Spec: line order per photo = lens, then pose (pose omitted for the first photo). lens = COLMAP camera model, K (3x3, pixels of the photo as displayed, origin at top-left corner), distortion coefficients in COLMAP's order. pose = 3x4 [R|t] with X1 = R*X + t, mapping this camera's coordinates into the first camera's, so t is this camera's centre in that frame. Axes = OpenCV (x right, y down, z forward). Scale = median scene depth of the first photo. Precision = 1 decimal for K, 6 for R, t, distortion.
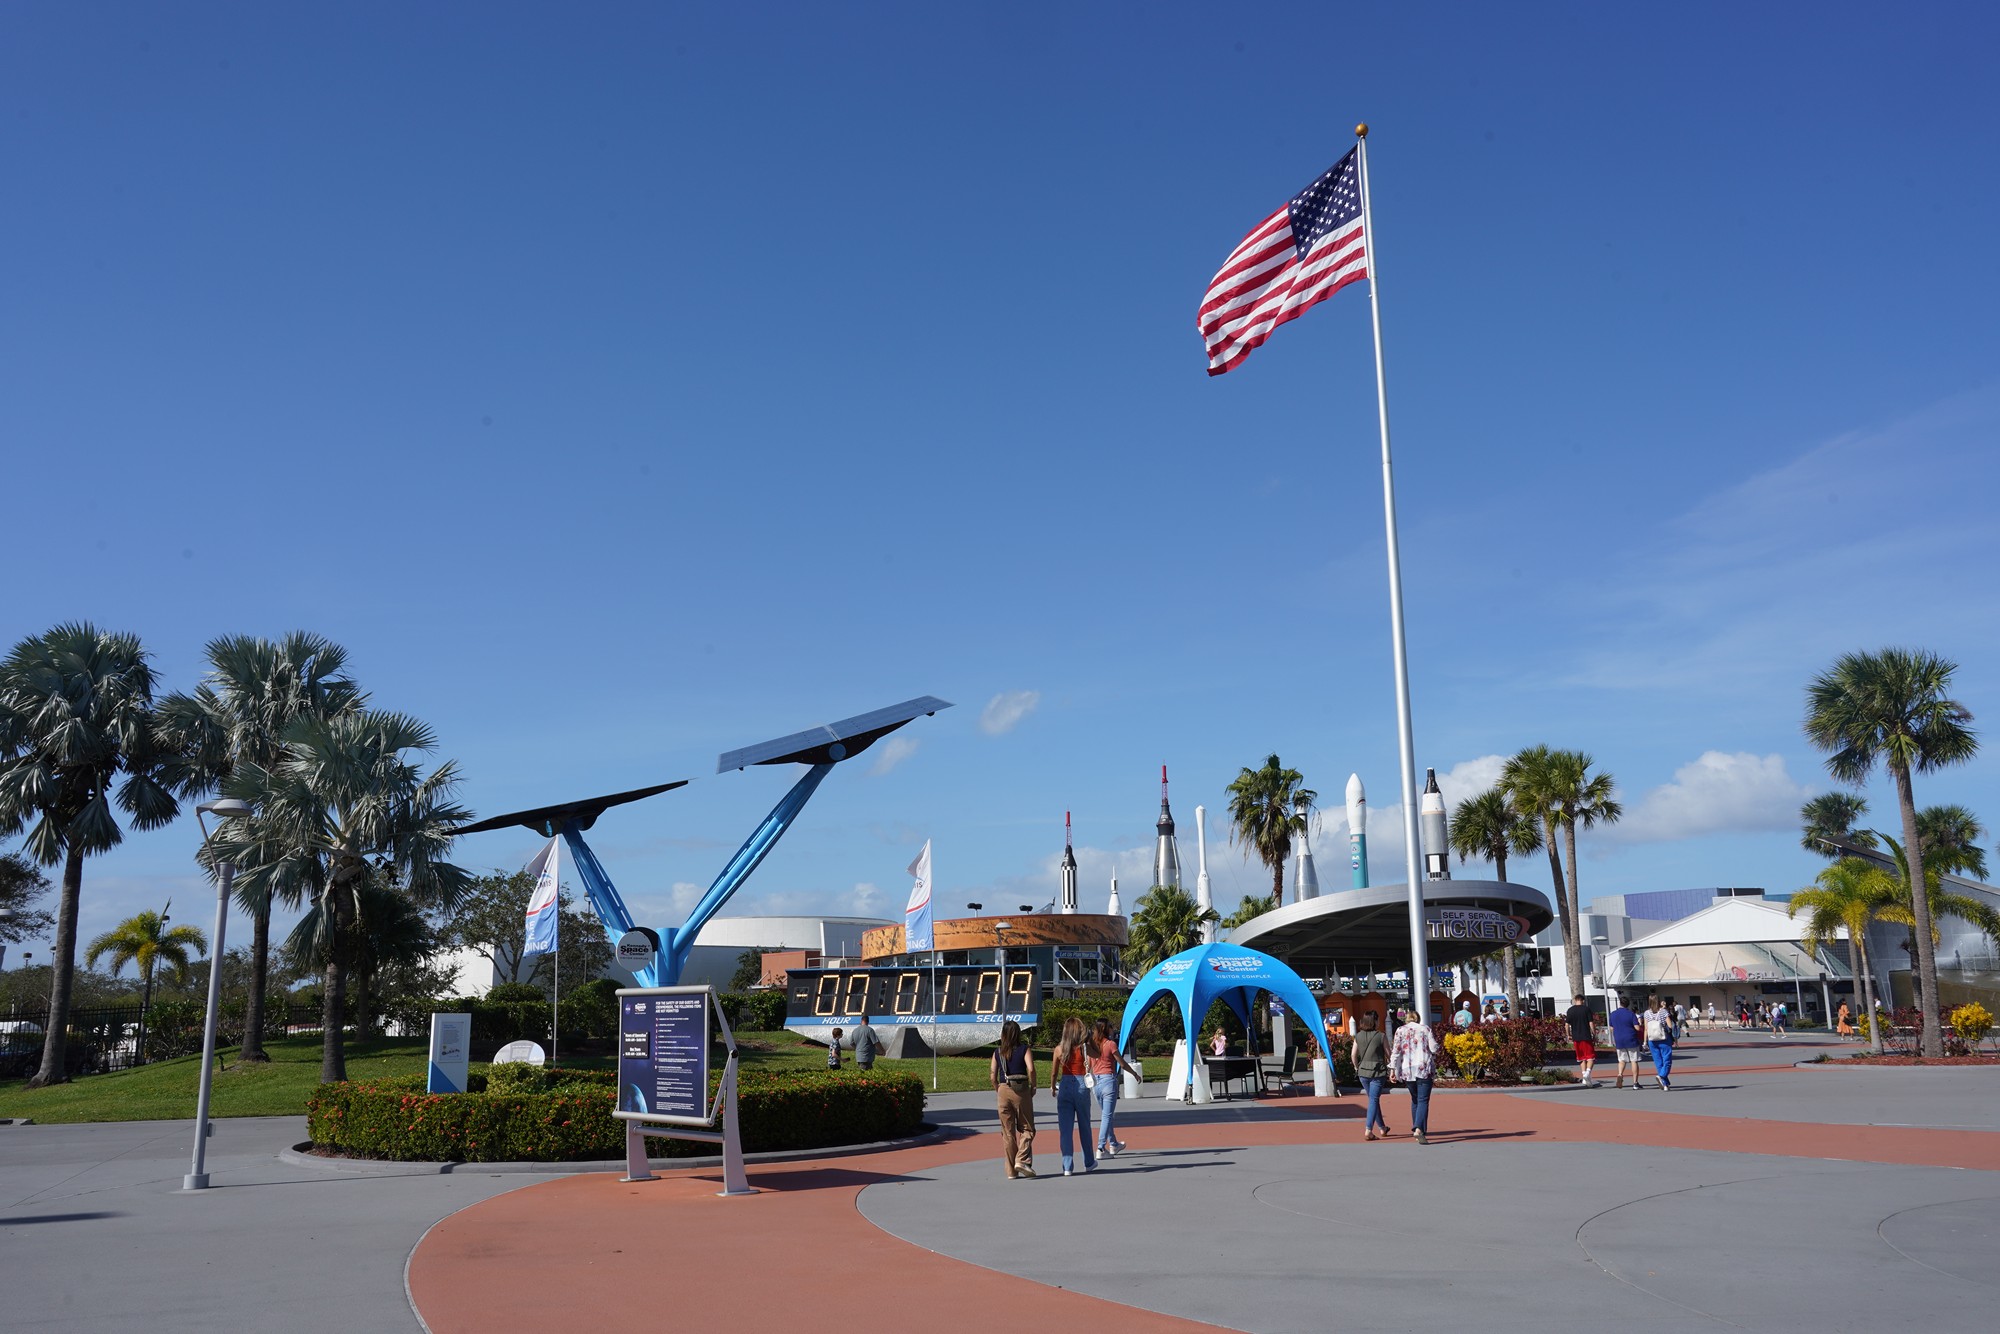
lens RADIAL K [[1579.1, 0, 1000.0], [0, 1579.1, 667.0], [0, 0, 1]] dist [0.016688, 0.006847]
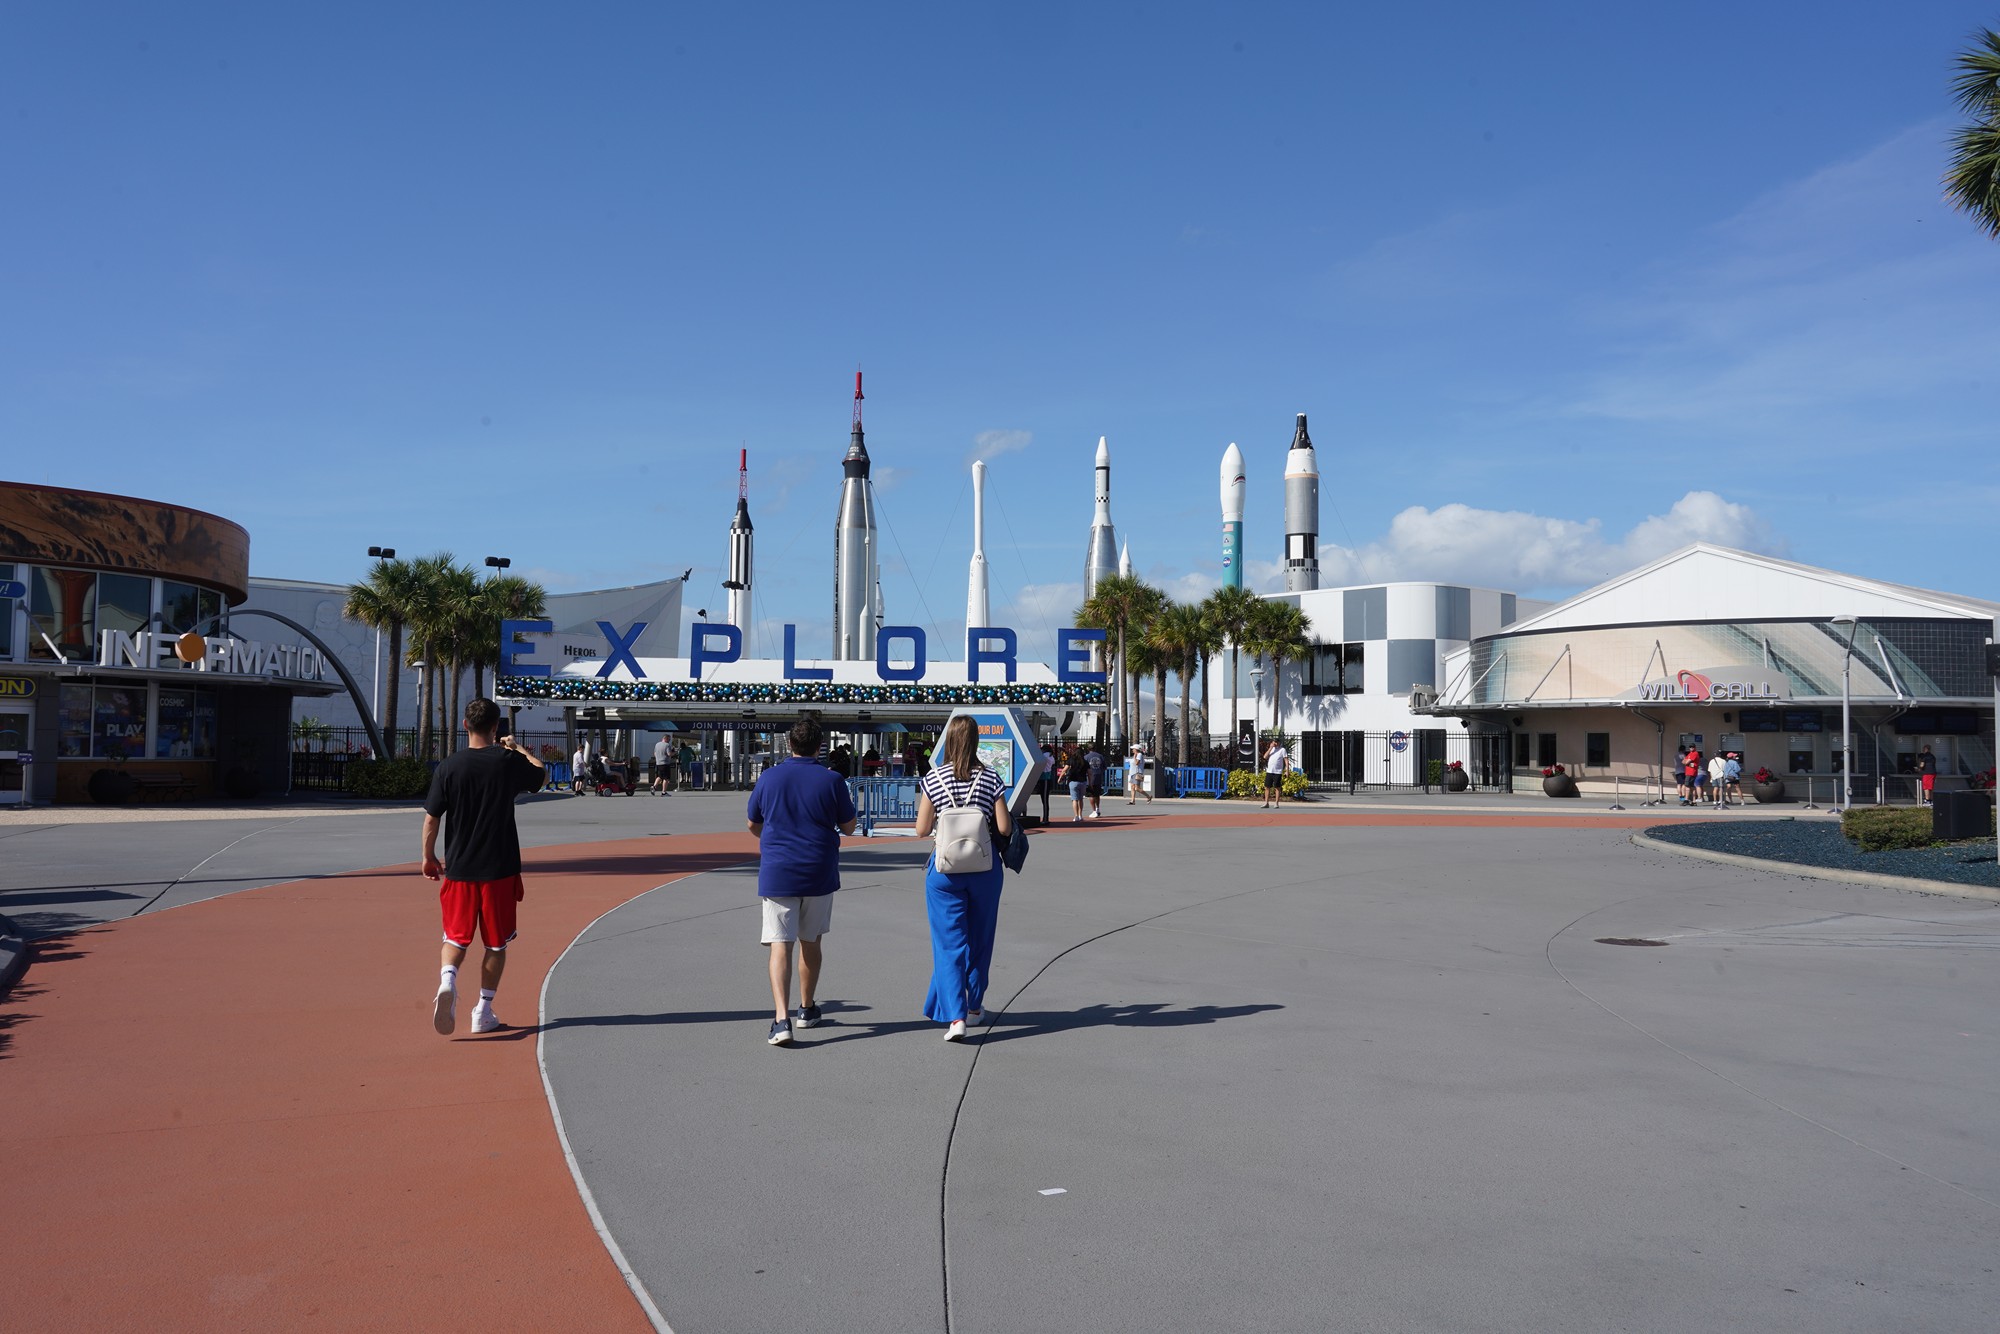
lens RADIAL K [[1574.2, 0, 1000.0], [0, 1574.2, 667.0], [0, 0, 1]] dist [-0.011985, 0.014141]
pose [[0.999679, 0.024558, 0.006240, 0.162396], [-0.025260, 0.985250, 0.169247, 0.071716], [-0.001991, -0.169351, 0.985554, 0.342757]]
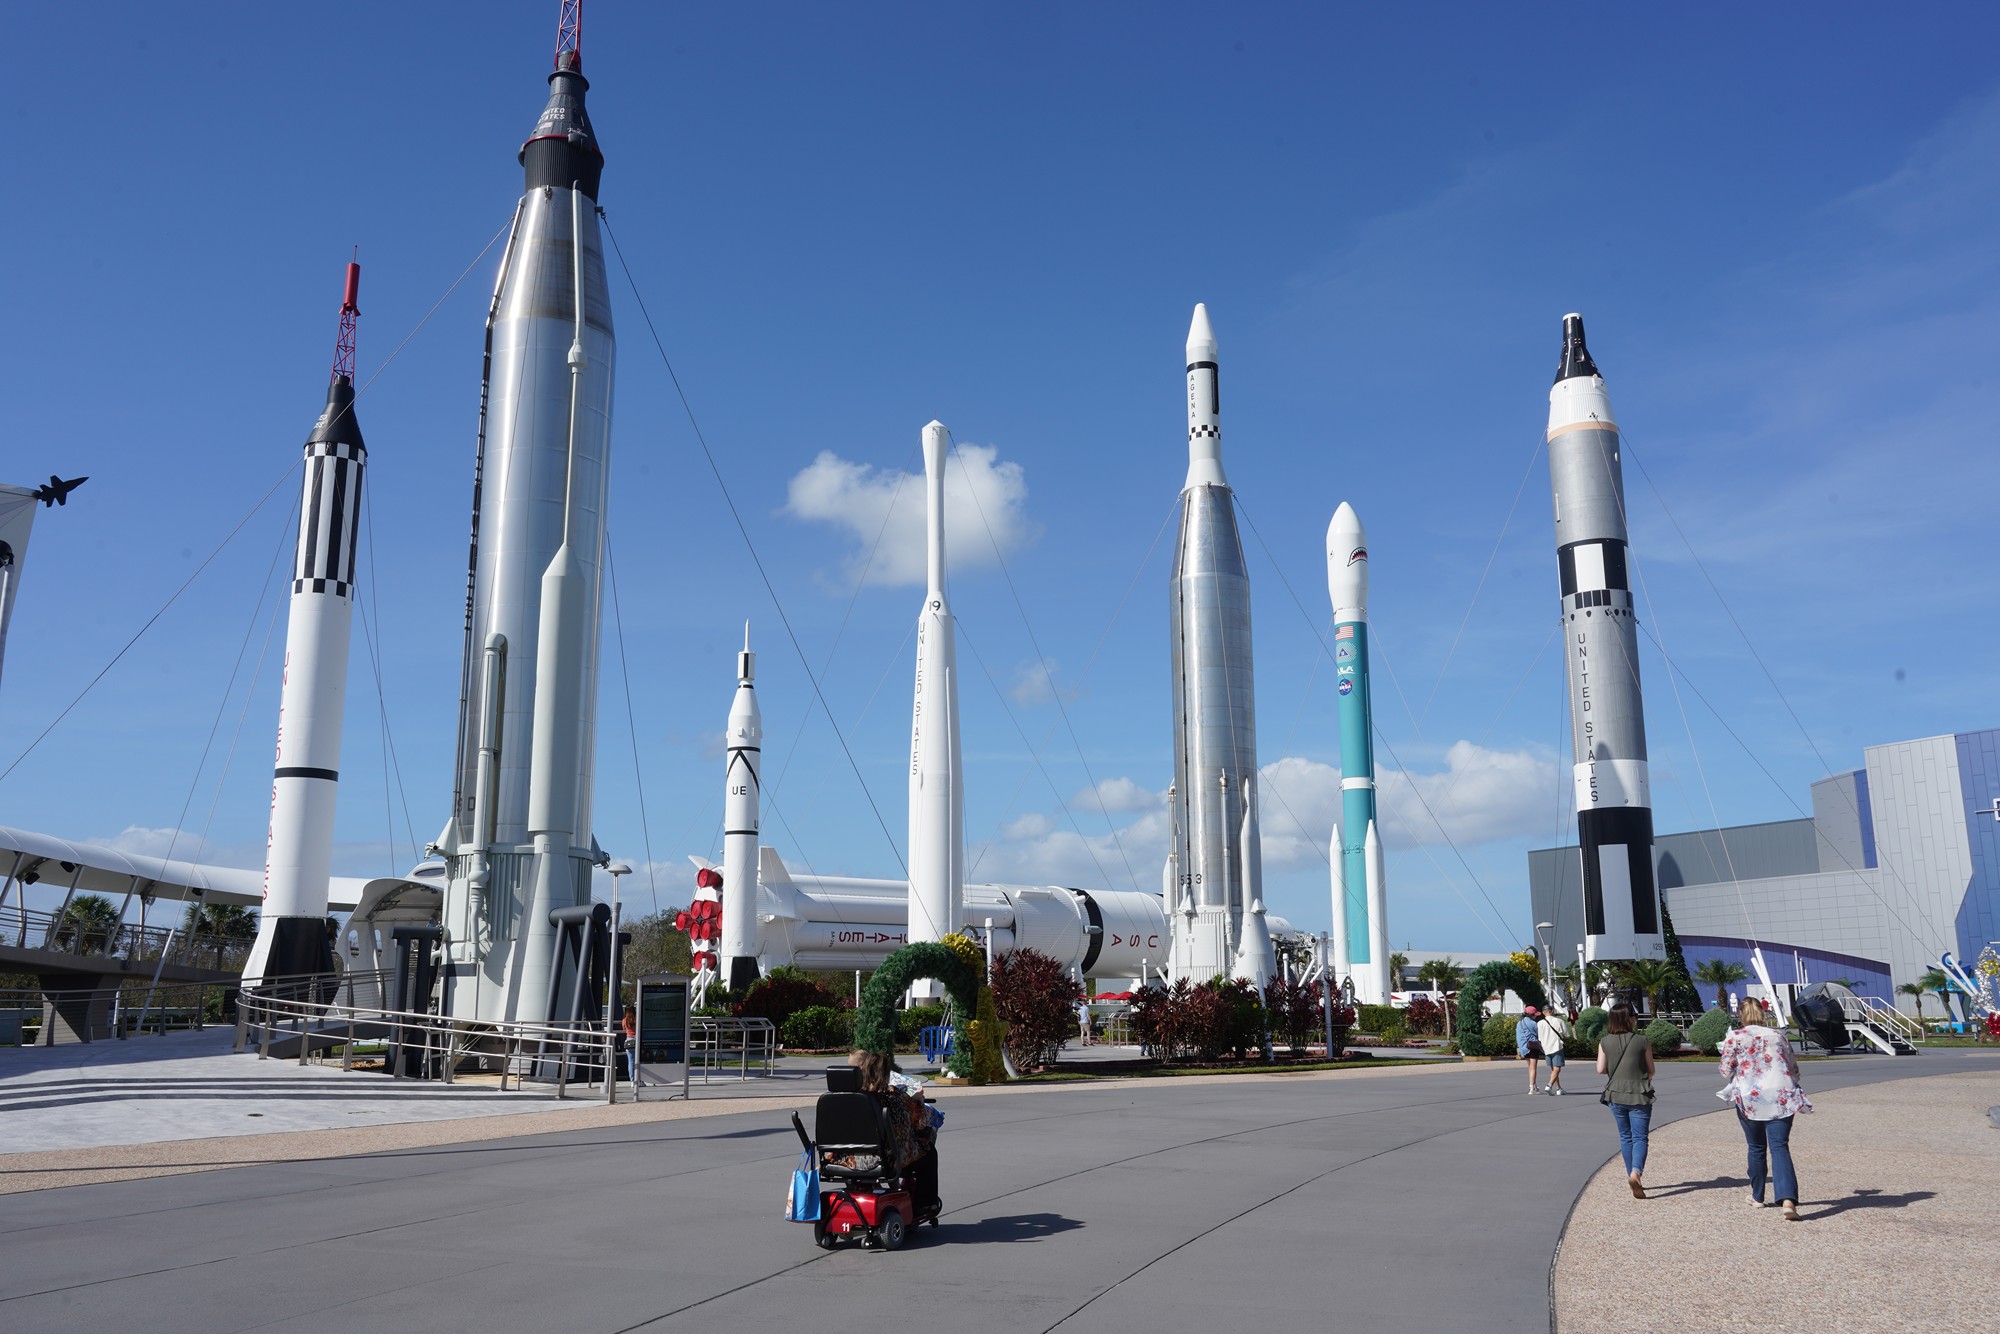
lens RADIAL K [[1574.2, 0, 1000.0], [0, 1574.2, 667.0], [0, 0, 1]] dist [-0.011985, 0.014141]
pose [[0.999732, 0.014375, 0.018150, 0.164436], [-0.014604, 0.999815, 0.012521, 0.169458], [-0.017966, -0.012782, 0.999757, 0.774578]]
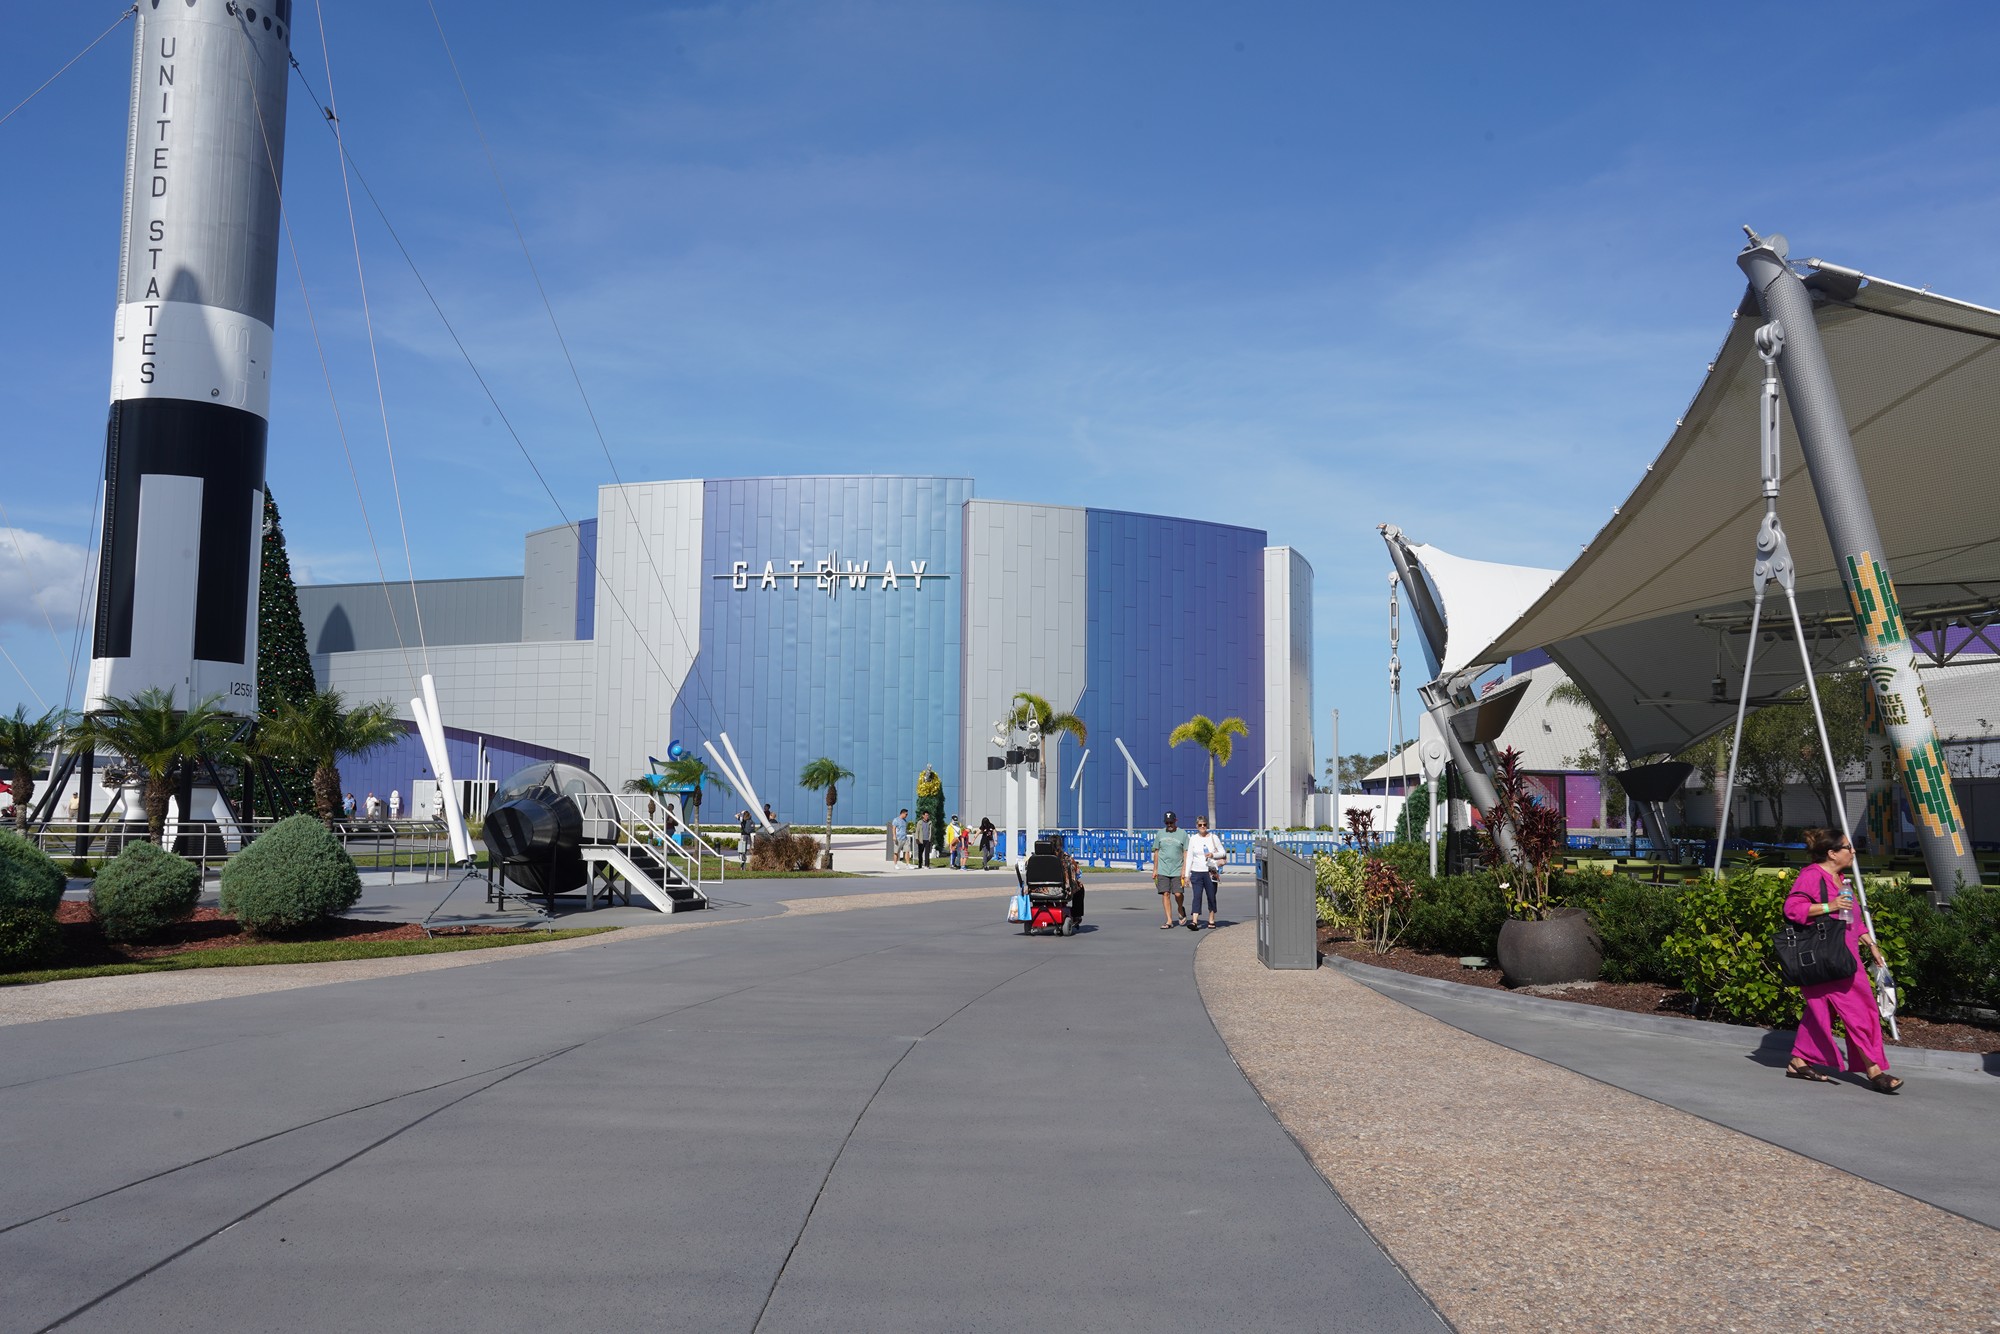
lens RADIAL K [[1629.9, 0, 1000.0], [0, 1629.9, 667.0], [0, 0, 1]] dist [-0.021734, 0.033588]
pose [[0.698082, 0.081162, 0.711403, 0.257323], [-0.177521, 0.982153, 0.062147, 0.209221], [-0.693662, -0.169672, 0.700031, 0.953969]]
